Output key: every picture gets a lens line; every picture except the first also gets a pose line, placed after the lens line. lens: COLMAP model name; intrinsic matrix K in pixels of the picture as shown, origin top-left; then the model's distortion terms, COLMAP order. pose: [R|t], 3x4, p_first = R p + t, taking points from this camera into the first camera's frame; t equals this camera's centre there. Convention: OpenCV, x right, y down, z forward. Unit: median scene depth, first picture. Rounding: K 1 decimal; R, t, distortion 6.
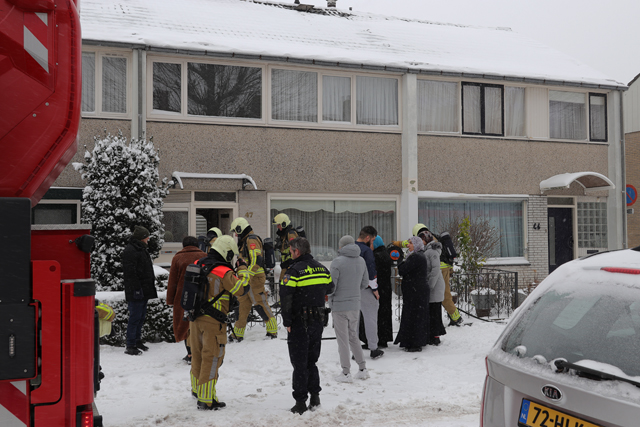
lens RADIAL K [[719.2, 0, 320.0], [0, 719.2, 213.5], [0, 0, 1]] dist [-0.004031, -0.006262]
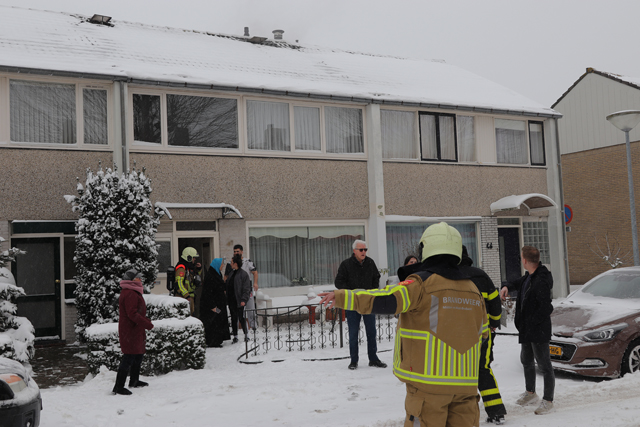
lens RADIAL K [[725.0, 0, 320.0], [0, 725.0, 213.5], [0, 0, 1]] dist [-0.005115, 0.001288]
pose [[0.988617, -0.025988, 0.148191, -0.116109], [0.031739, 0.998827, -0.036573, 0.001671], [-0.147066, 0.040860, 0.988282, -0.029796]]
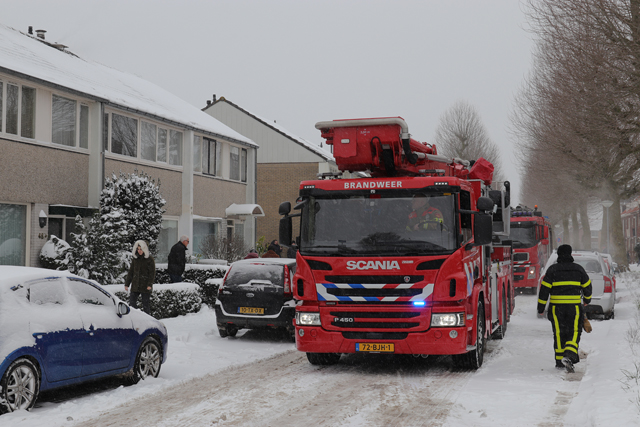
lens RADIAL K [[996.1, 0, 320.0], [0, 996.1, 213.5], [0, 0, 1]] dist [-0.008236, -0.009673]
pose [[0.590378, 0.038624, 0.806202, -1.308339], [-0.038309, 0.999070, -0.019810, -0.003915], [-0.806217, -0.019189, 0.591308, -0.356164]]
